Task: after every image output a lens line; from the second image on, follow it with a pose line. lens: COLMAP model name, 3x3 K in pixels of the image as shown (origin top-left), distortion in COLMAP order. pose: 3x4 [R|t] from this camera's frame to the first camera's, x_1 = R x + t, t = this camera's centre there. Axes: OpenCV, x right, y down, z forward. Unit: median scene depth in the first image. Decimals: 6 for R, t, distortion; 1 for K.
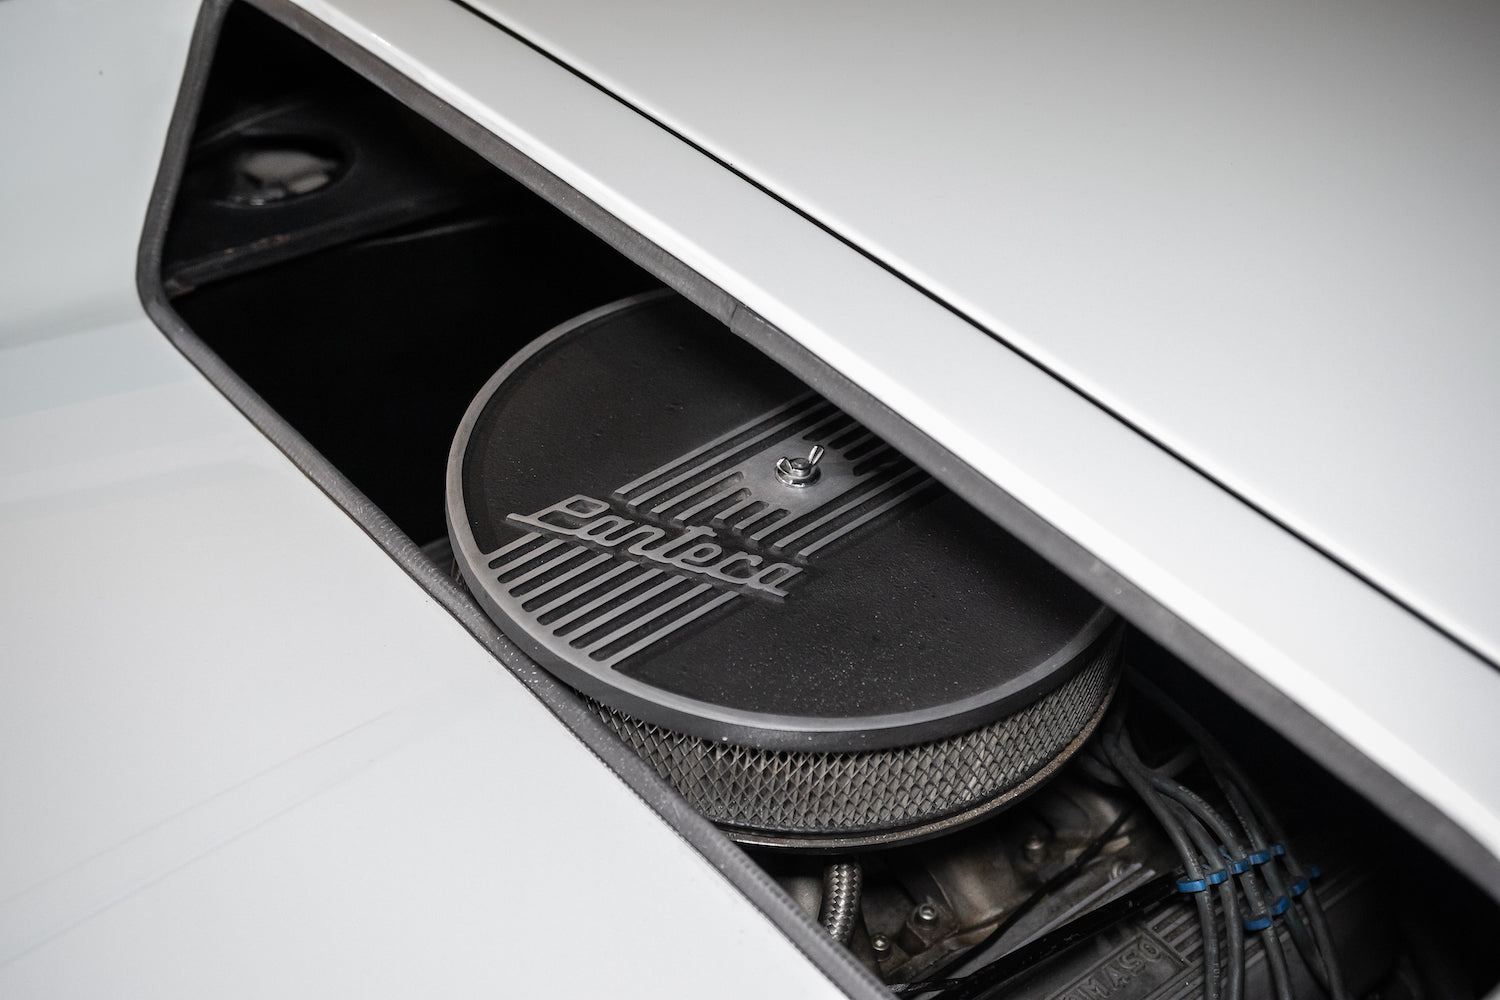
lens RADIAL K [[2019.8, 0, 749.1], [0, 2019.8, 494.2], [0, 0, 1]] dist [0.057885, 0.000000]
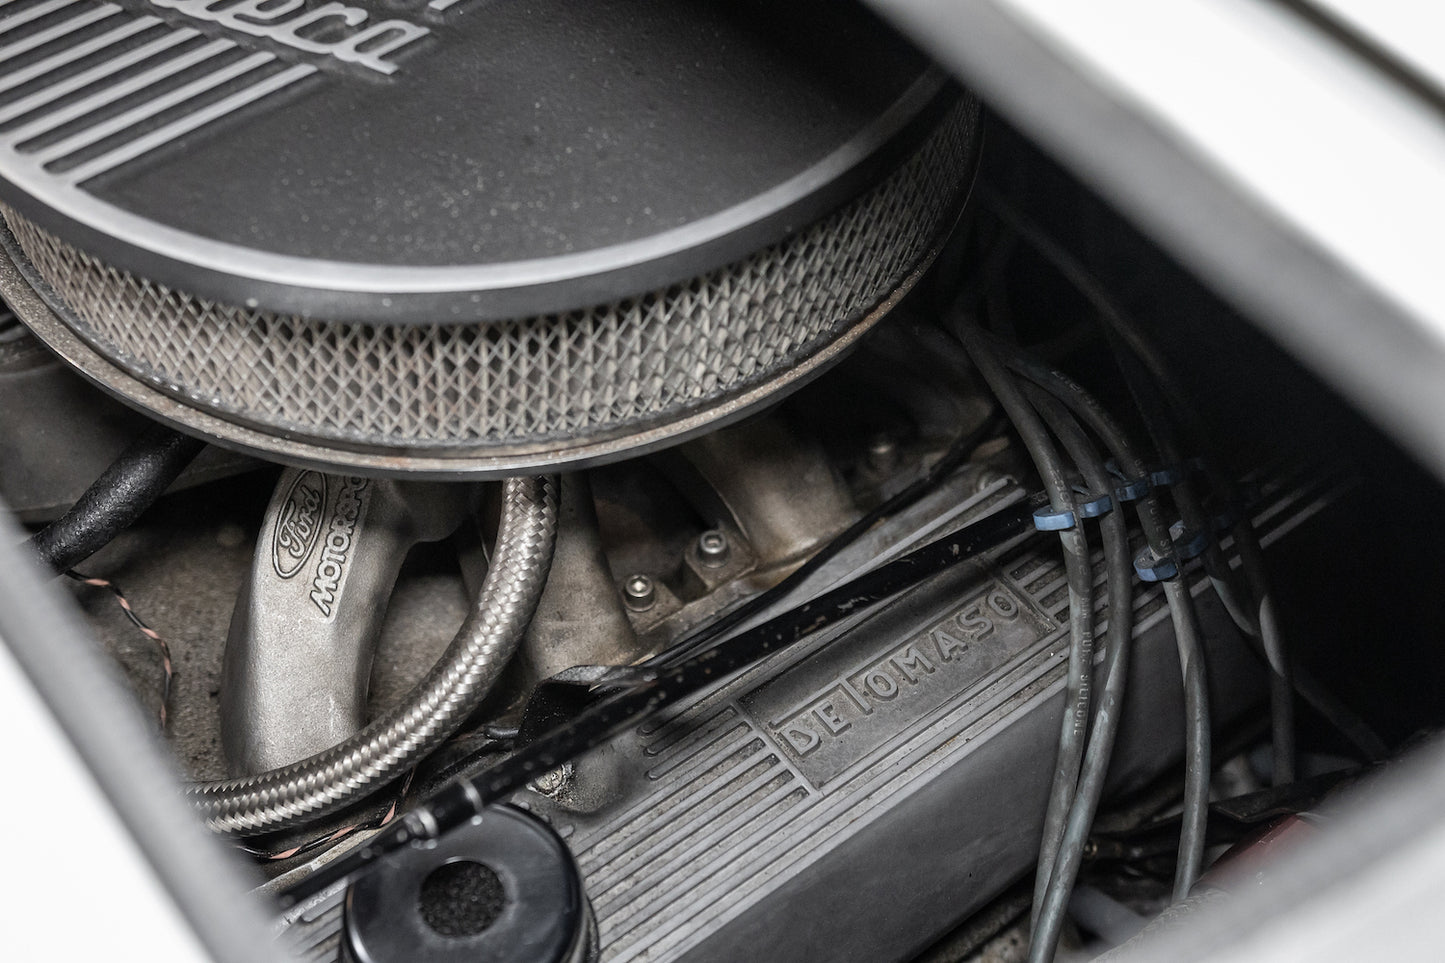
lens RADIAL K [[1945.8, 0, 719.8], [0, 1945.8, 486.3], [0, 0, 1]] dist [0.057885, 0.000000]
pose [[0.998710, 0.004093, -0.050606, 0.137709], [0.006833, 0.976841, 0.213858, 0.043453], [0.050310, -0.213928, 0.975553, 0.365166]]
